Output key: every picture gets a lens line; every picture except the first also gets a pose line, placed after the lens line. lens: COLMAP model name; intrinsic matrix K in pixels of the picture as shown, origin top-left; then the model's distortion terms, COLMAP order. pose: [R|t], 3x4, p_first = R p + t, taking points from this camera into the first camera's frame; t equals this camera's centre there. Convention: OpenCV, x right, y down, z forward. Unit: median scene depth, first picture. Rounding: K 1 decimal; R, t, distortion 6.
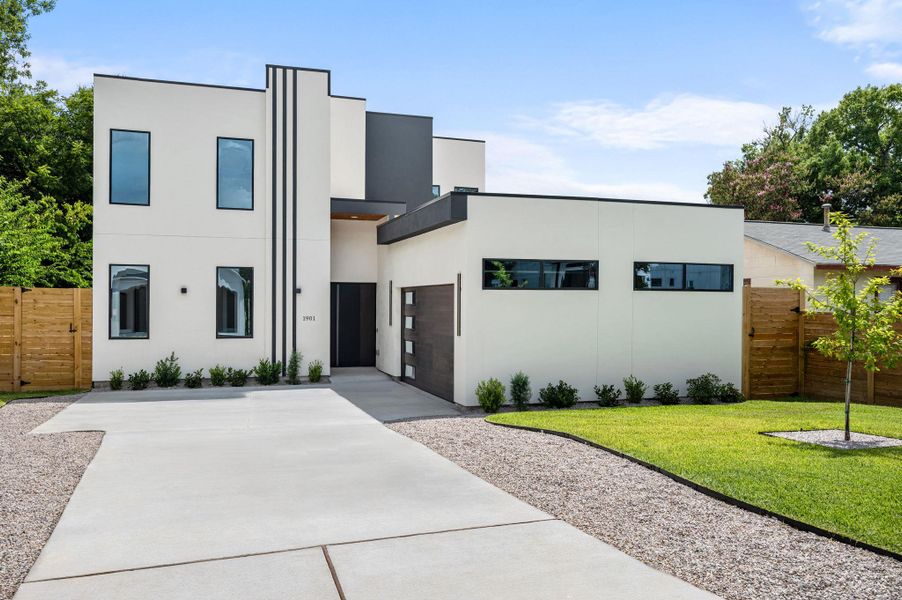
lens RADIAL K [[730.6, 0, 448.0], [0, 730.6, 301.1], [0, 0, 1]] dist [0.026369, -0.003294]
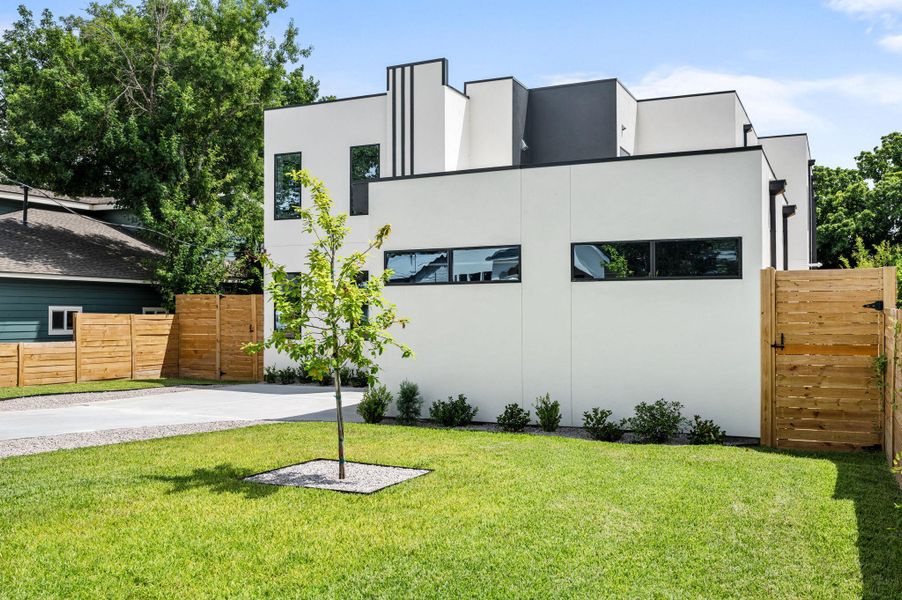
lens RADIAL K [[840.6, 0, 453.5], [0, 840.6, 305.8], [0, 0, 1]] dist [-0.010128, 0.000000]
pose [[0.726930, -0.011077, -0.686622, 0.631179], [0.005643, 0.999932, -0.010158, 0.015048], [0.686689, 0.003510, 0.726943, 0.244656]]
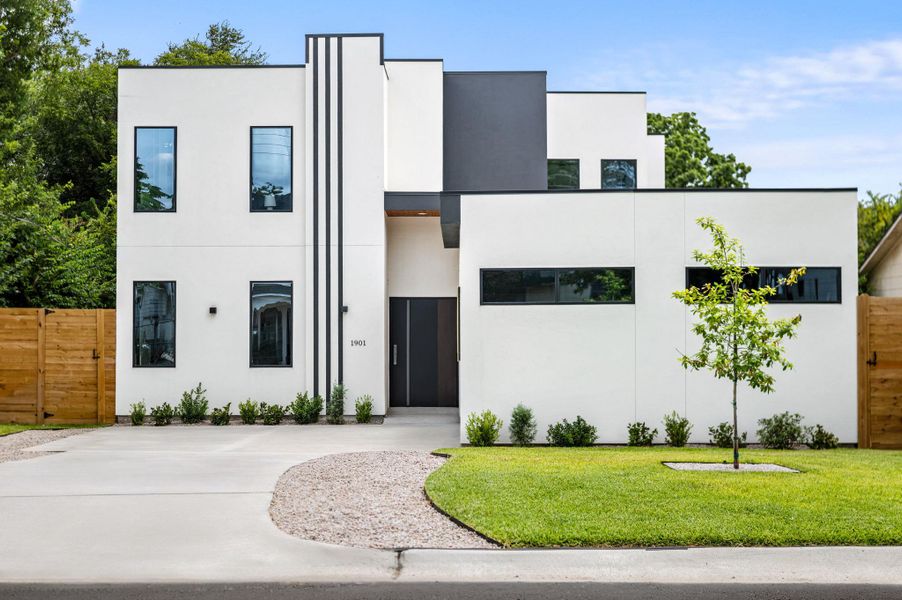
lens RADIAL K [[1257.0, 0, 451.3], [0, 1257.0, 297.5], [0, 0, 1]] dist [0.022384, 0.000000]
pose [[0.948372, -0.014350, -0.316835, 0.368729], [0.007255, 0.999696, -0.023562, 0.007075], [0.317077, 0.020047, 0.948188, -0.295702]]
